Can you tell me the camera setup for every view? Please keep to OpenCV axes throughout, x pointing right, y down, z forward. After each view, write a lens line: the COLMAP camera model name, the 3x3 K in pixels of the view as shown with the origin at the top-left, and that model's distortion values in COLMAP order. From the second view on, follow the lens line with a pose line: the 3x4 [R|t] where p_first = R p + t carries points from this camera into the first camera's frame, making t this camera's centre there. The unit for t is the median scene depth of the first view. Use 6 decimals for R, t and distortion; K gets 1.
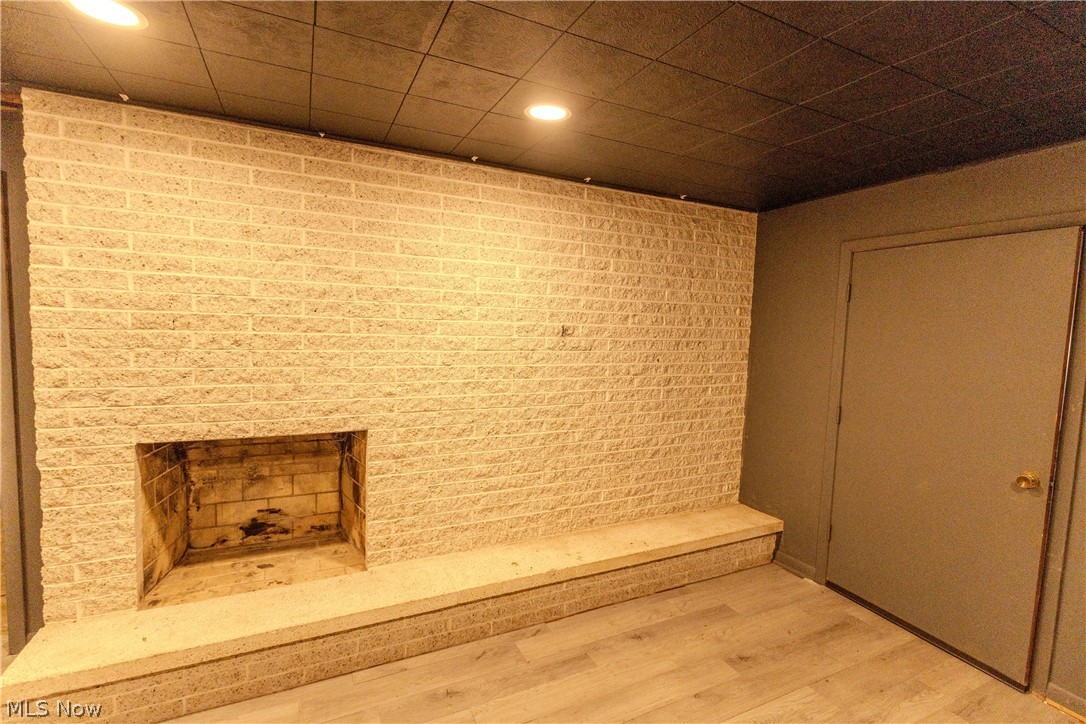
lens RADIAL K [[498.1, 0, 536.2], [0, 498.1, 364.3], [0, 0, 1]] dist [0.004243, 0.001078]
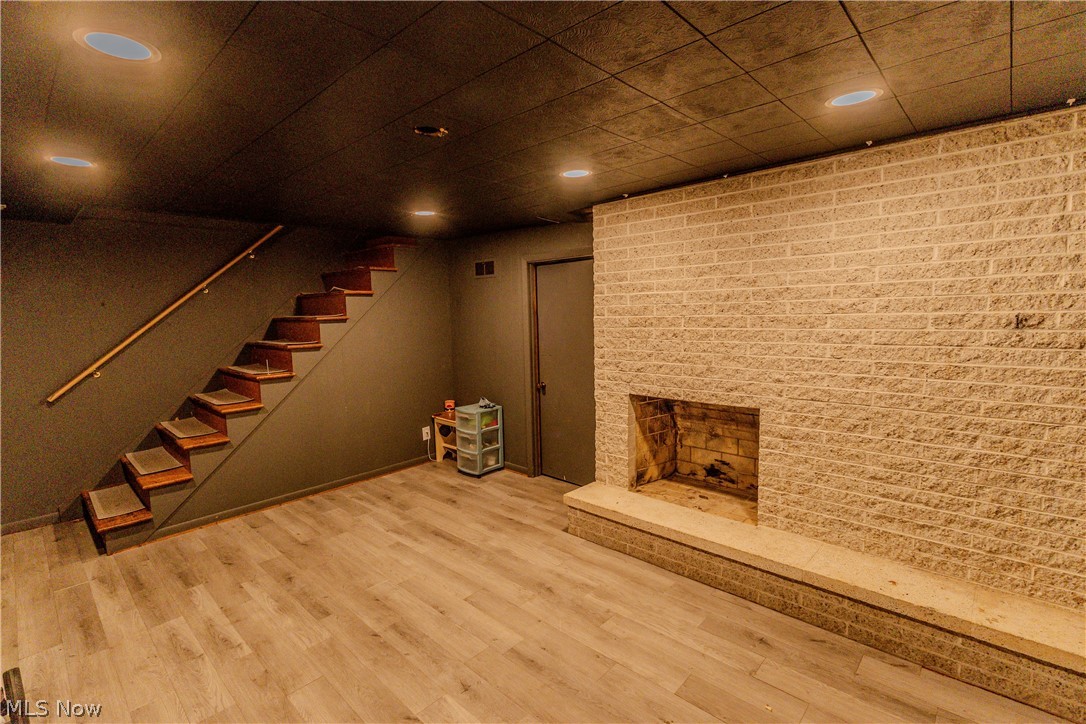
lens RADIAL K [[498.1, 0, 544.1], [0, 498.1, 364.1], [0, 0, 1]] dist [0.004243, 0.001078]
pose [[0.365427, 0.061061, -0.928835, 0.550568], [-0.039936, 0.997956, 0.049893, -0.013391], [0.929983, 0.018862, 0.367118, 0.077083]]
